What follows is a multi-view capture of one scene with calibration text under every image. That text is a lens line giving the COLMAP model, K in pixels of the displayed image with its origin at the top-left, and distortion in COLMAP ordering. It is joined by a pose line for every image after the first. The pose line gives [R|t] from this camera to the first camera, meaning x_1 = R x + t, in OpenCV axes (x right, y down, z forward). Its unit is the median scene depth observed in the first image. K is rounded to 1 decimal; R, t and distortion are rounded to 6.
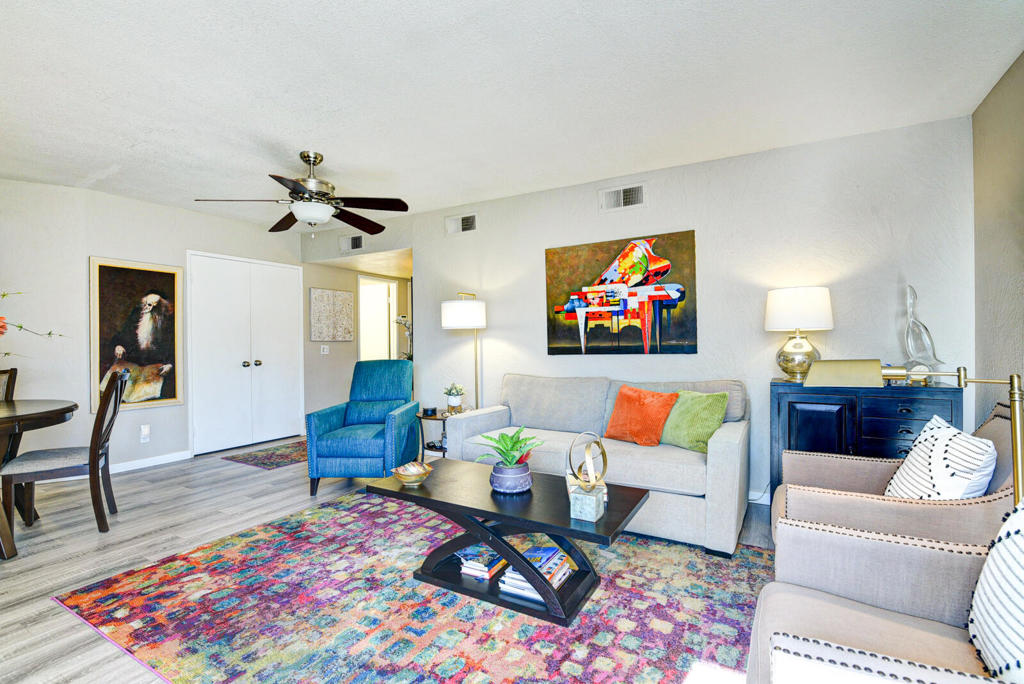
lens RADIAL K [[474.3, 0, 513.9], [0, 474.3, 346.4], [0, 0, 1]] dist [-0.020362, 0.001578]
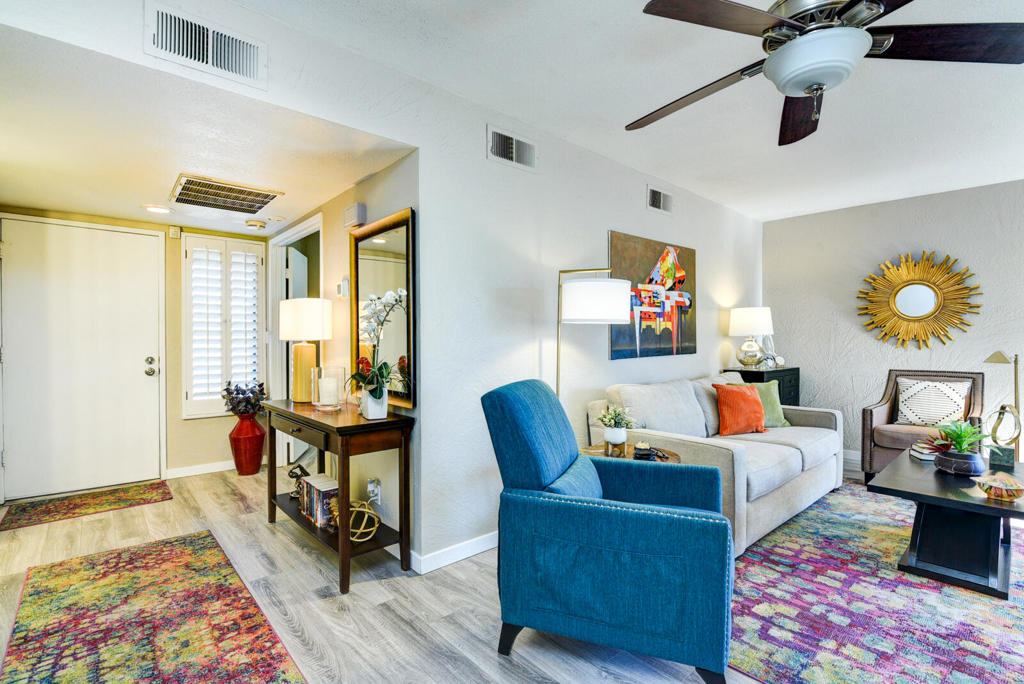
lens RADIAL K [[474.3, 0, 512.2], [0, 474.3, 346.5], [0, 0, 1]] dist [-0.020362, 0.001578]
pose [[0.317876, -0.005525, 0.948116, -0.876431], [0.012343, 0.999922, 0.001689, -0.009966], [-0.948052, 0.011166, 0.317919, 1.039473]]
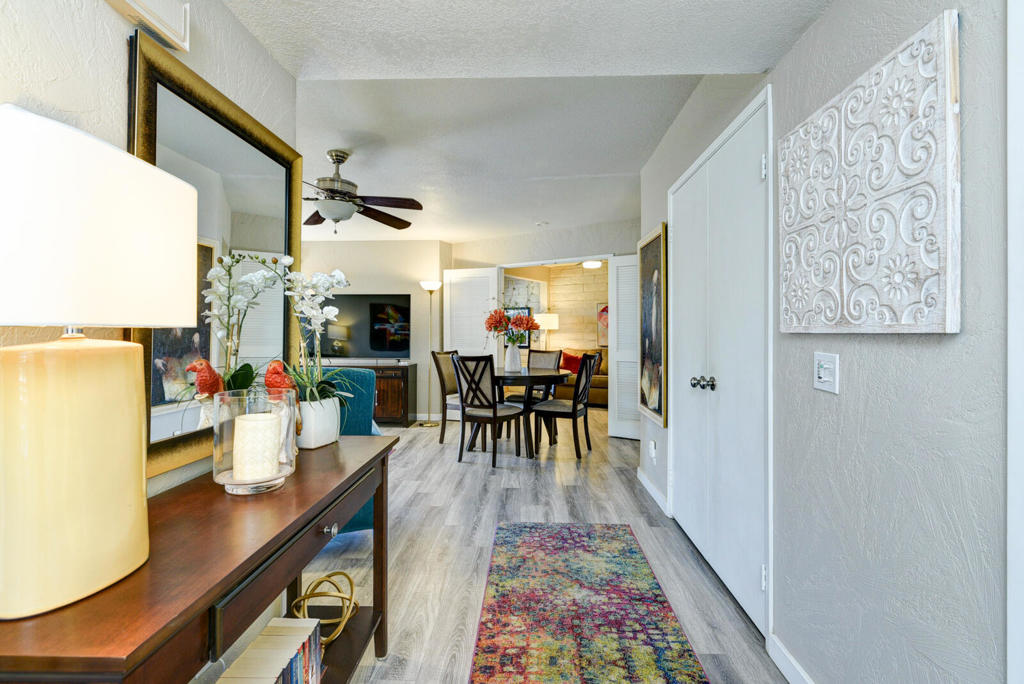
lens RADIAL K [[474.3, 0, 515.8], [0, 474.3, 335.7], [0, 0, 1]] dist [-0.020362, 0.001578]
pose [[-0.885075, 0.007334, -0.465390, -0.264462], [-0.002218, 0.999798, 0.019973, -0.025631], [0.465442, 0.018710, -0.884880, 1.929393]]
